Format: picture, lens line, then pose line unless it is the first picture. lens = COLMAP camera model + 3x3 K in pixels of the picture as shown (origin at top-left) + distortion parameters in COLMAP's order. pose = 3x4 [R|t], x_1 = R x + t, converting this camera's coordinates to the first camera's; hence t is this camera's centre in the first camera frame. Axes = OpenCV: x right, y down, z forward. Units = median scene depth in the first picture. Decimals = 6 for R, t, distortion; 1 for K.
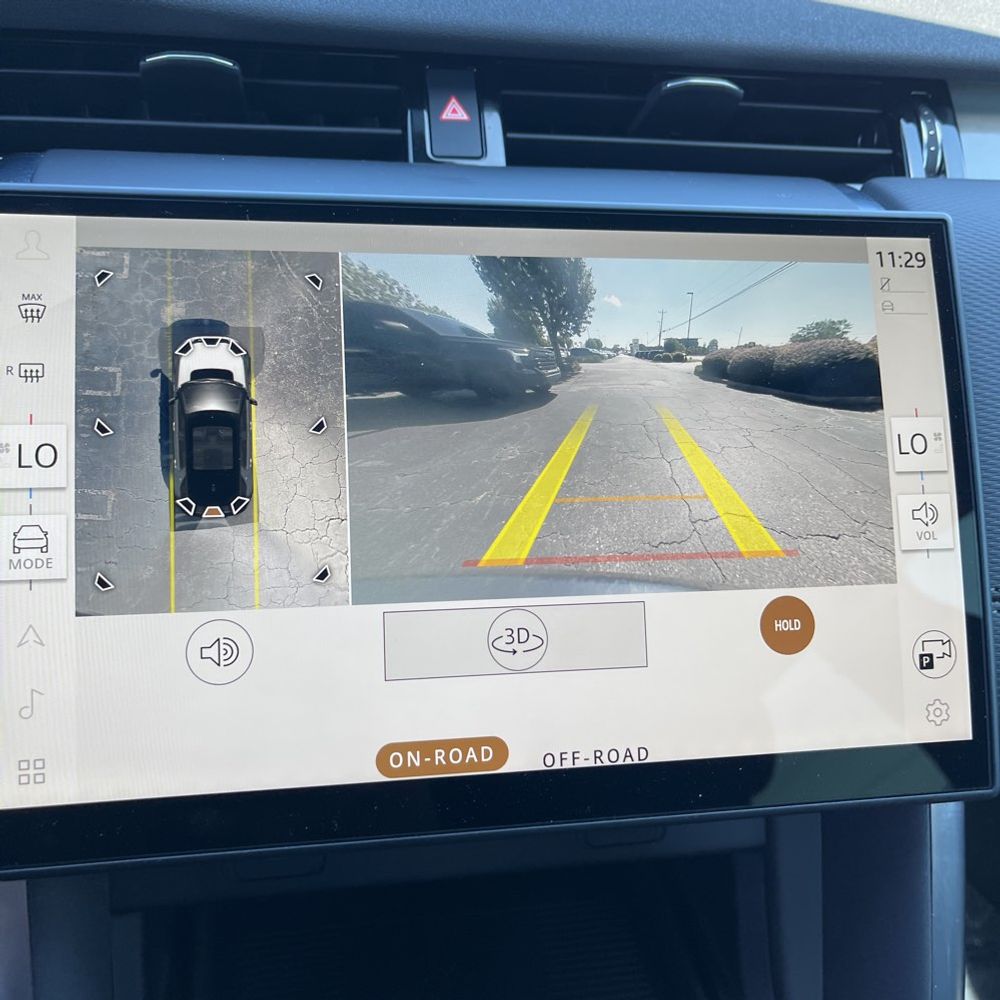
lens RADIAL K [[1028.7, 0, 499.5], [0, 1028.7, 518.0], [0, 0, 1]] dist [0.038229, -0.055387]
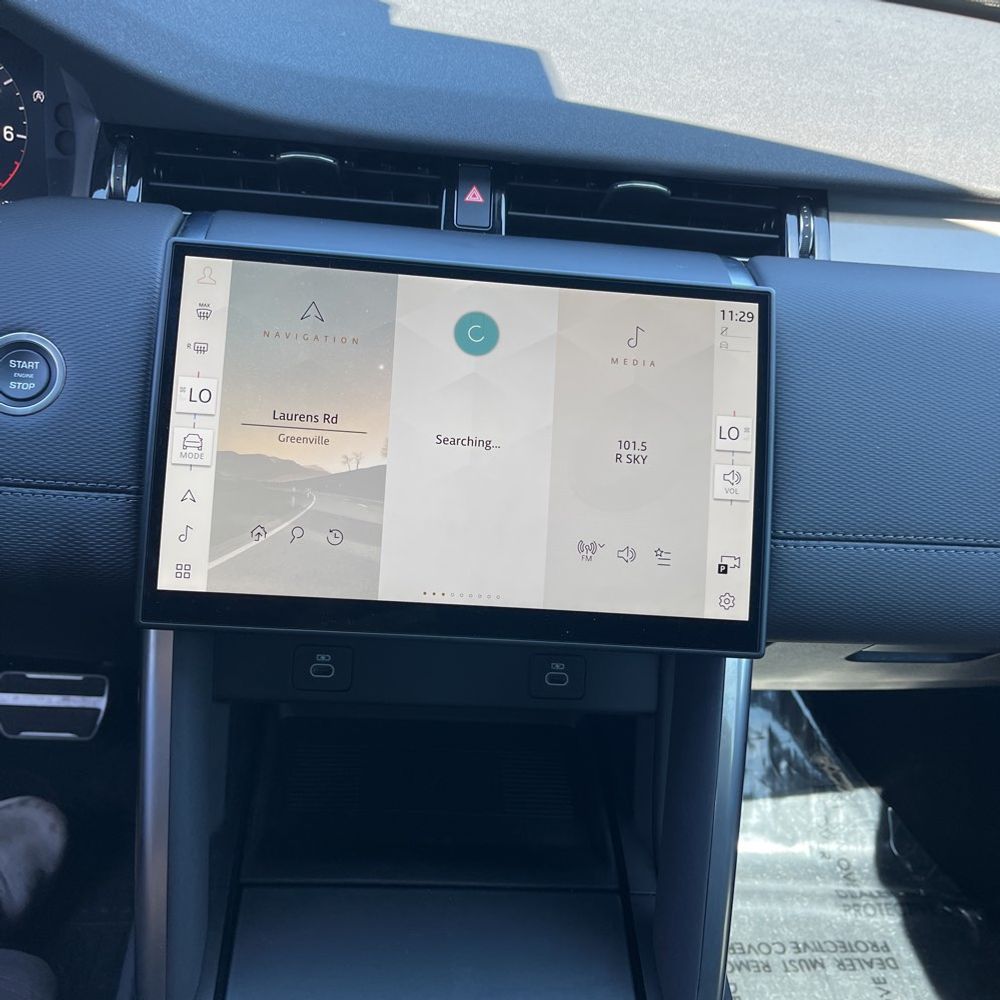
lens RADIAL K [[1011.9, 0, 495.2], [0, 1011.9, 510.5], [0, 0, 1]] dist [0.032757, -0.028048]
pose [[0.992080, 0.088054, -0.089571, 0.185434], [-0.087843, 0.996114, 0.006301, 0.065983], [0.089778, 0.001617, 0.995960, -0.559736]]
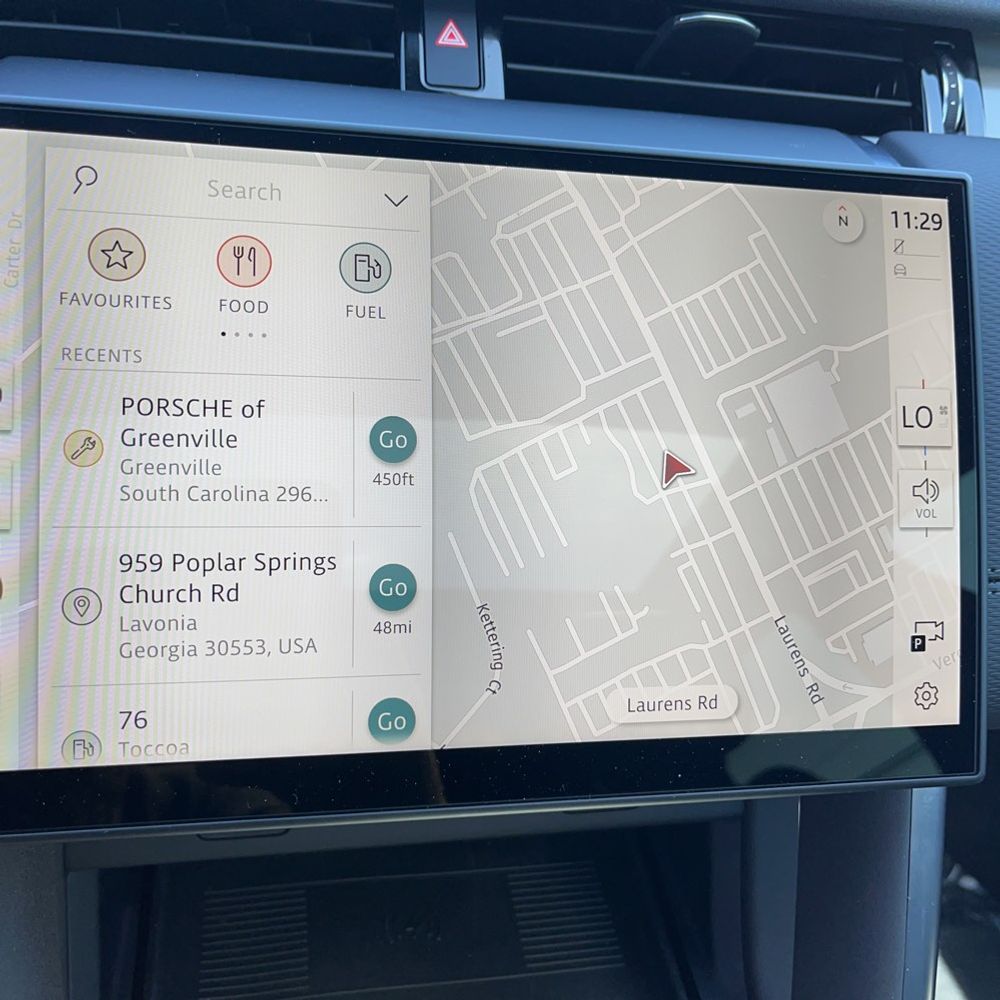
lens RADIAL K [[1024.0, 0, 522.9], [0, 1024.0, 516.2], [0, 0, 1]] dist [0.027860, -0.037989]
pose [[0.998821, 0.037058, 0.031366, 0.008574], [-0.038748, 0.997729, 0.055098, -0.017584], [-0.029253, -0.056248, 0.997988, 0.055151]]
